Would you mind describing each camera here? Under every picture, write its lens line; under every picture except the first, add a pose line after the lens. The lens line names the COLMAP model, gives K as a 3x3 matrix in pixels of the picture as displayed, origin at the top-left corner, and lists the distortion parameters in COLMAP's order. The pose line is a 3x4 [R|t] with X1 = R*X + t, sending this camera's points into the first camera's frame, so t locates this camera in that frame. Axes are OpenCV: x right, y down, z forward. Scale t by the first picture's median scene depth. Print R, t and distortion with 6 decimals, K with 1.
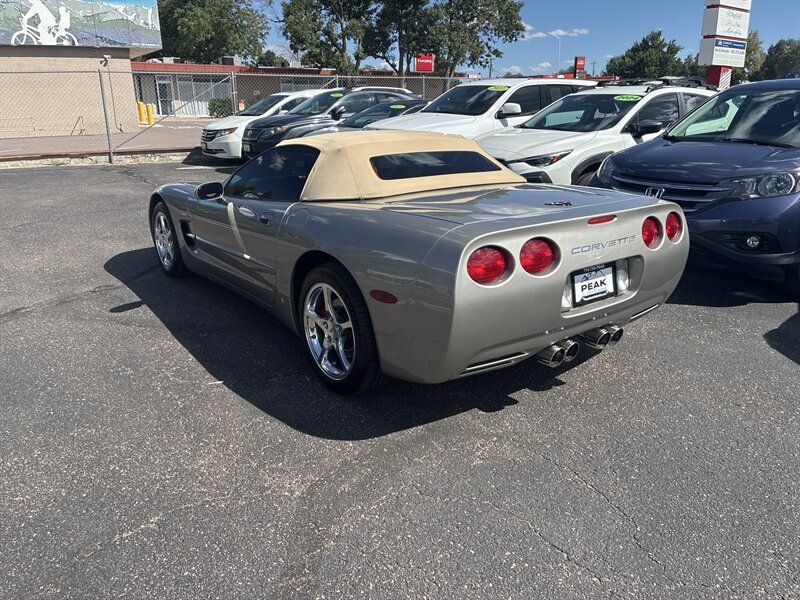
lens RADIAL K [[612.6, 0, 402.3], [0, 612.6, 292.8], [0, 0, 1]] dist [0.083161, -0.117163]
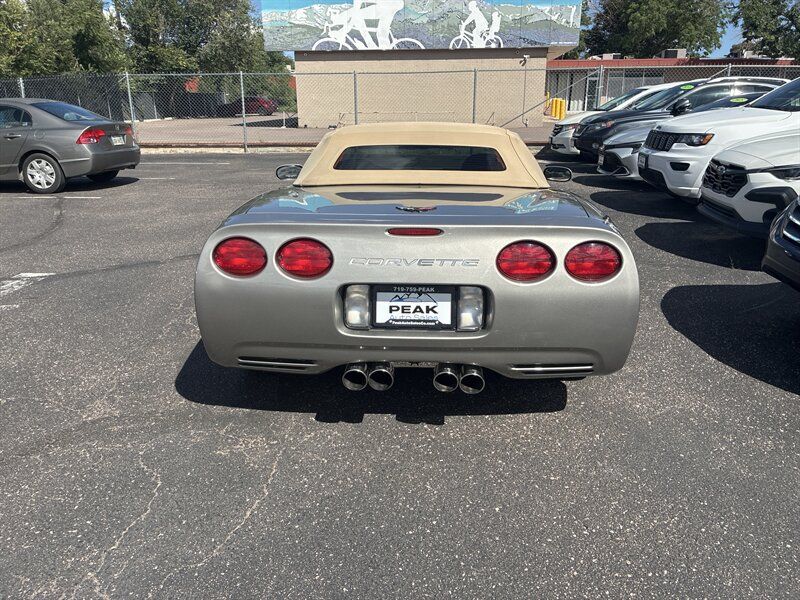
lens RADIAL K [[612.6, 0, 402.3], [0, 612.6, 292.8], [0, 0, 1]] dist [0.083161, -0.117163]
pose [[0.769899, 0.189527, -0.609373, 0.102198], [-0.186189, 0.980047, 0.069576, -0.011432], [0.610401, 0.059892, 0.789825, 0.042331]]
